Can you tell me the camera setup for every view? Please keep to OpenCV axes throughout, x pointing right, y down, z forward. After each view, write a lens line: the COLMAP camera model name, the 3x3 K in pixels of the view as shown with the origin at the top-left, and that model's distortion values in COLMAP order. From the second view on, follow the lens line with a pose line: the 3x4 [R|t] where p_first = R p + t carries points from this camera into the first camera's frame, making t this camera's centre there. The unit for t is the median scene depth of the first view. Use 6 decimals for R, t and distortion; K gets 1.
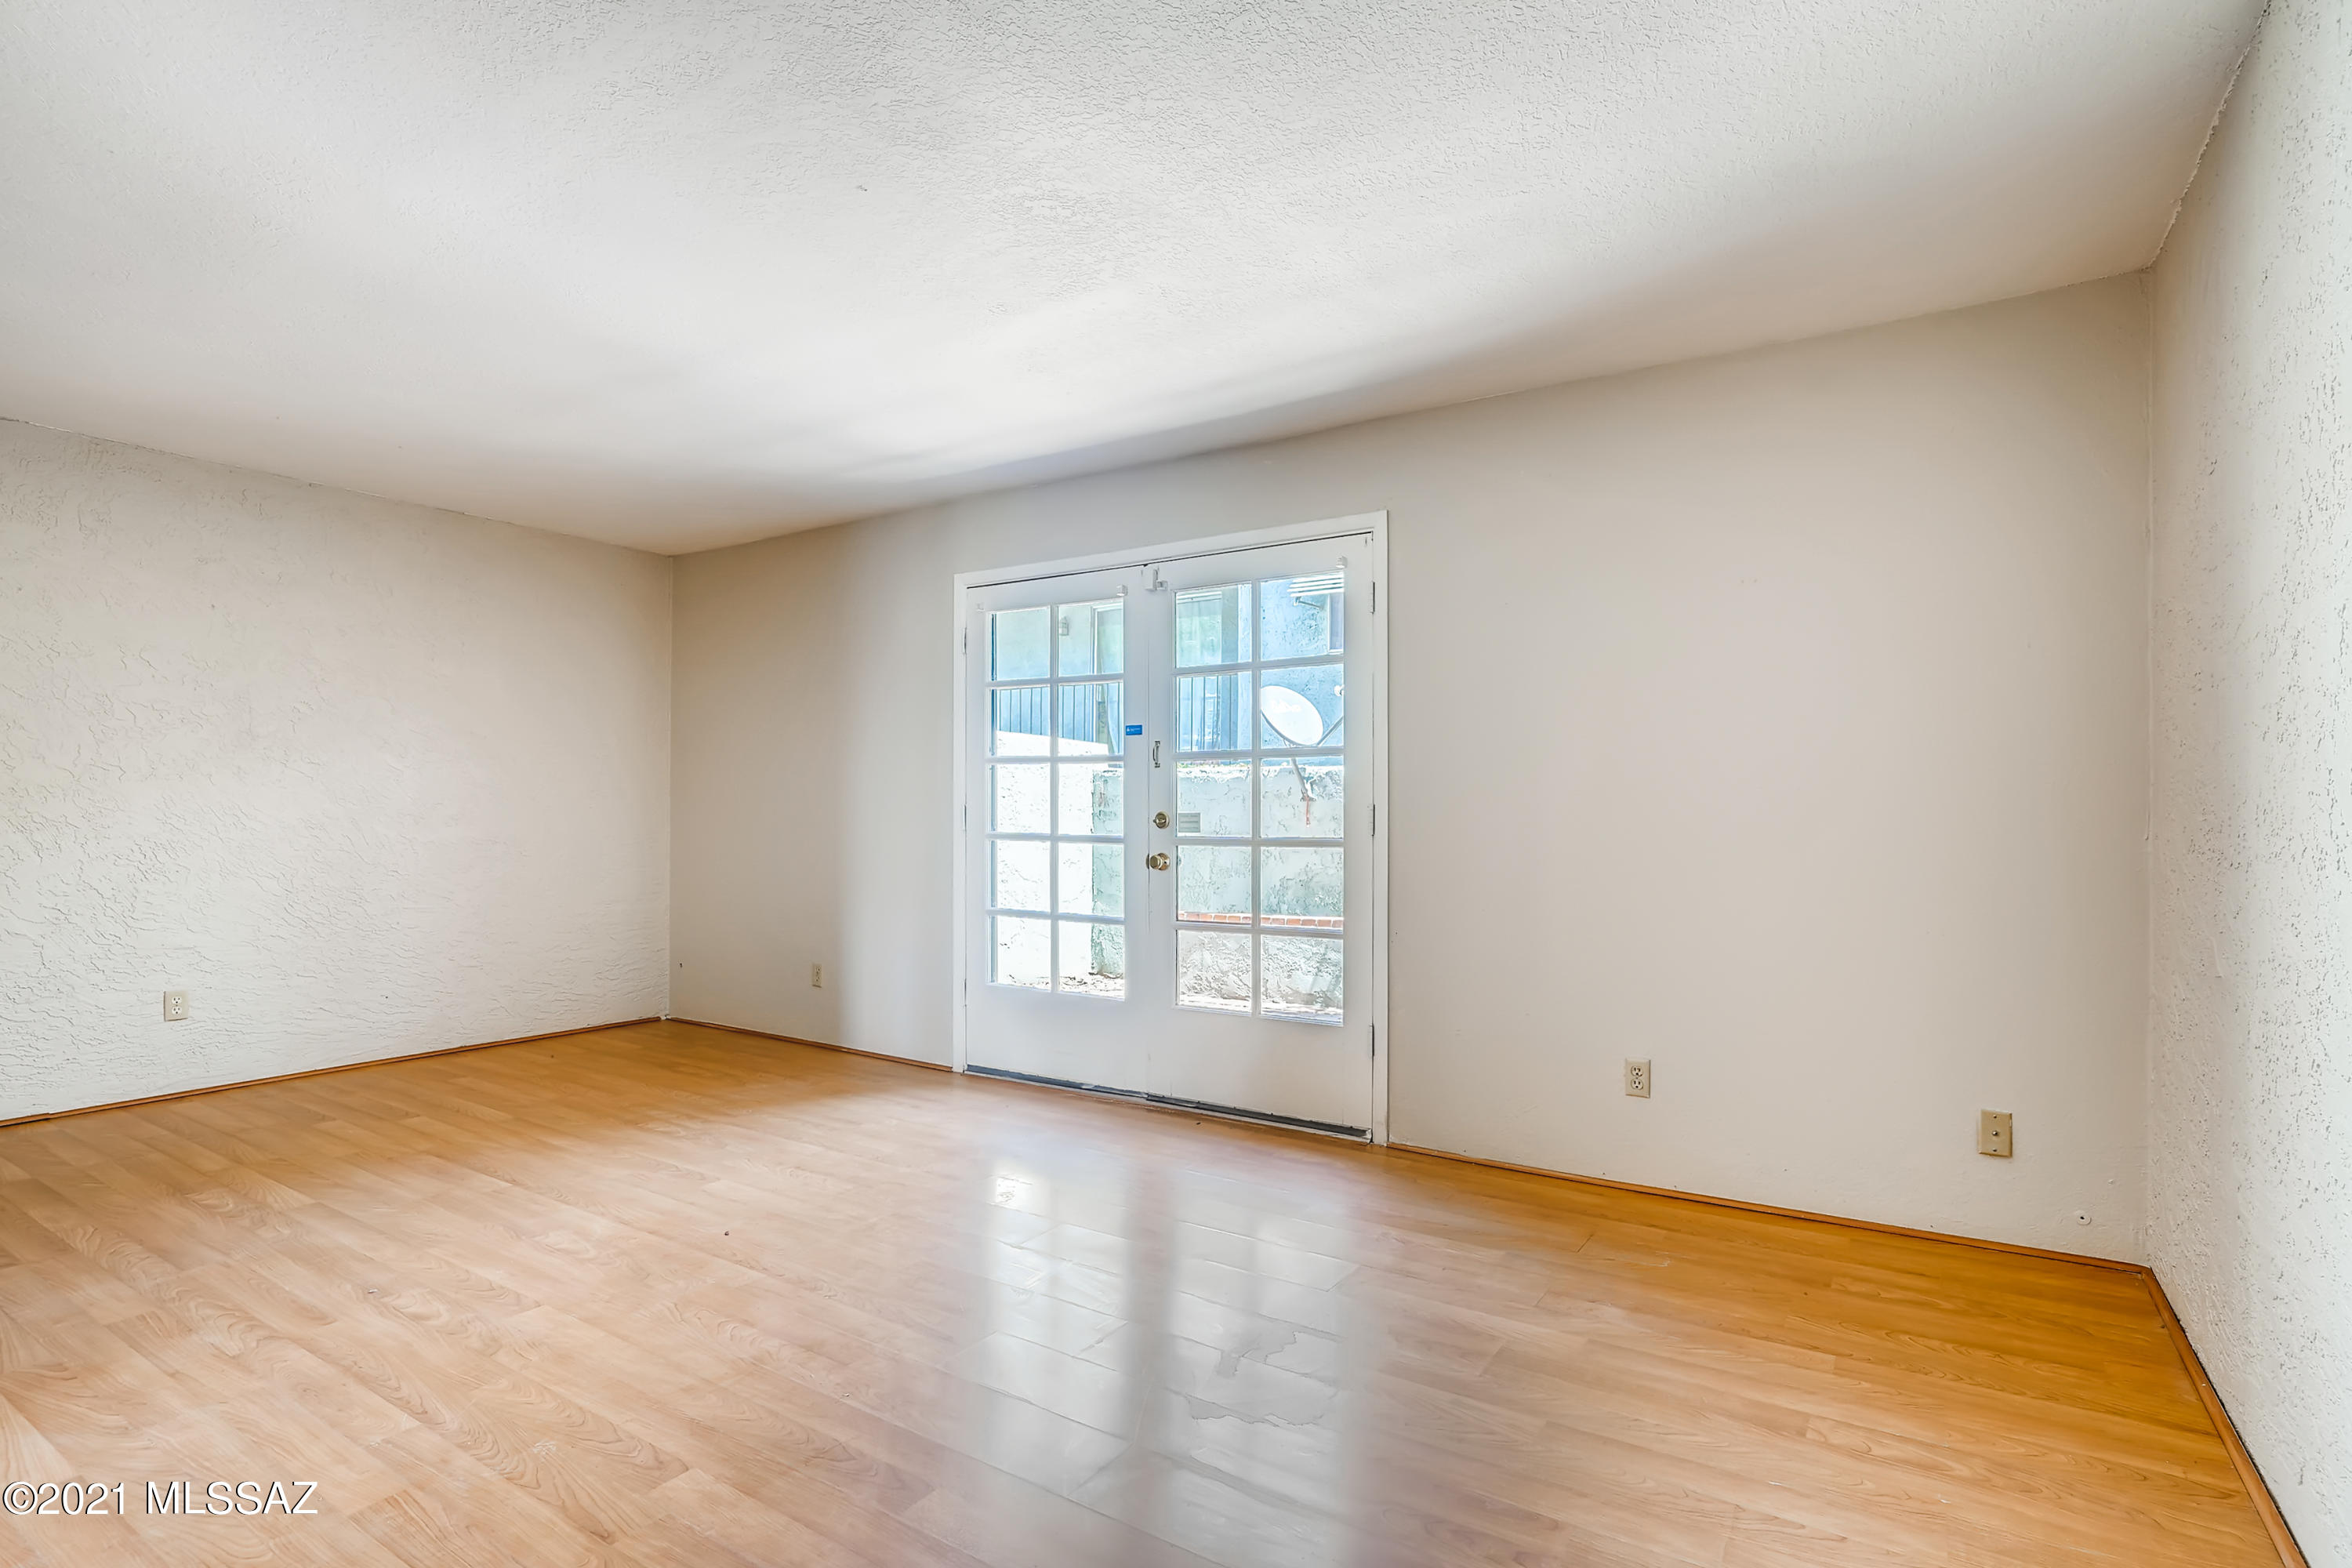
lens RADIAL K [[1171.3, 0, 1197.4], [0, 1171.3, 787.5], [0, 0, 1]] dist [-0.014554, 0.005007]
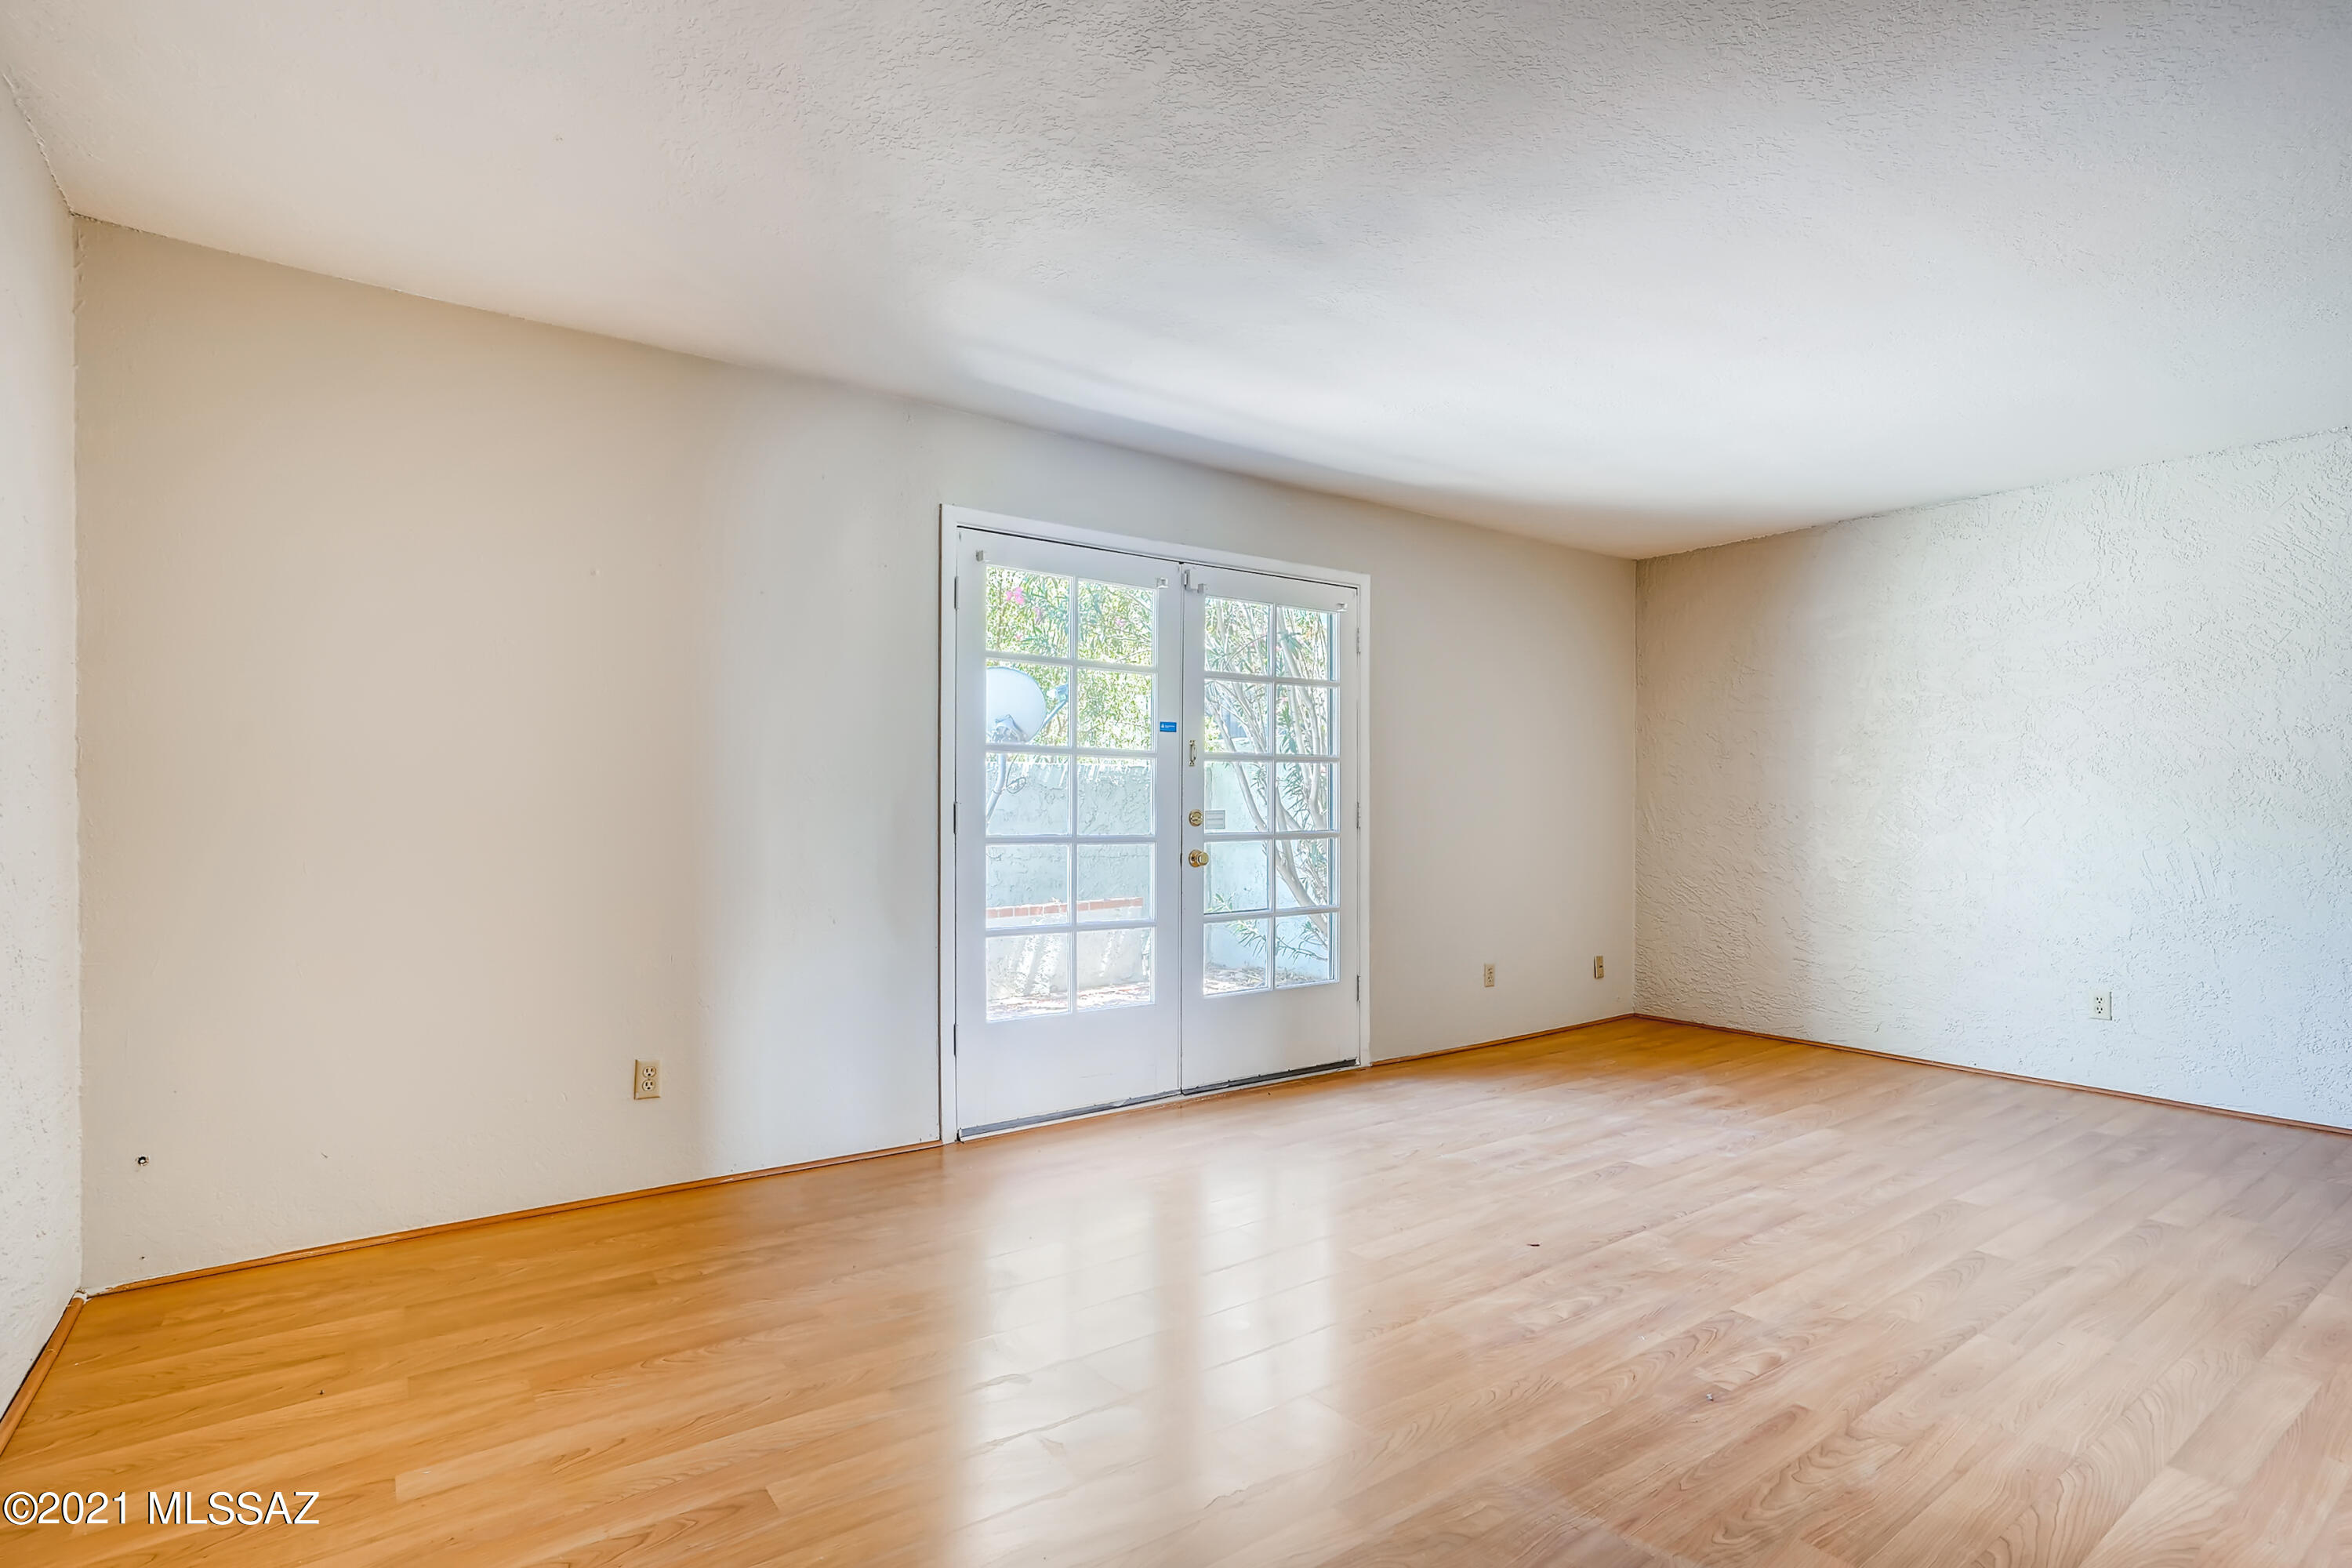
lens RADIAL K [[1171.3, 0, 1206.2], [0, 1171.3, 785.5], [0, 0, 1]] dist [-0.014554, 0.005007]
pose [[0.332552, 0.008651, 0.943045, -1.110489], [-0.020613, 0.999786, -0.001902, 0.001558], [-0.942860, -0.018806, 0.332659, 0.732414]]
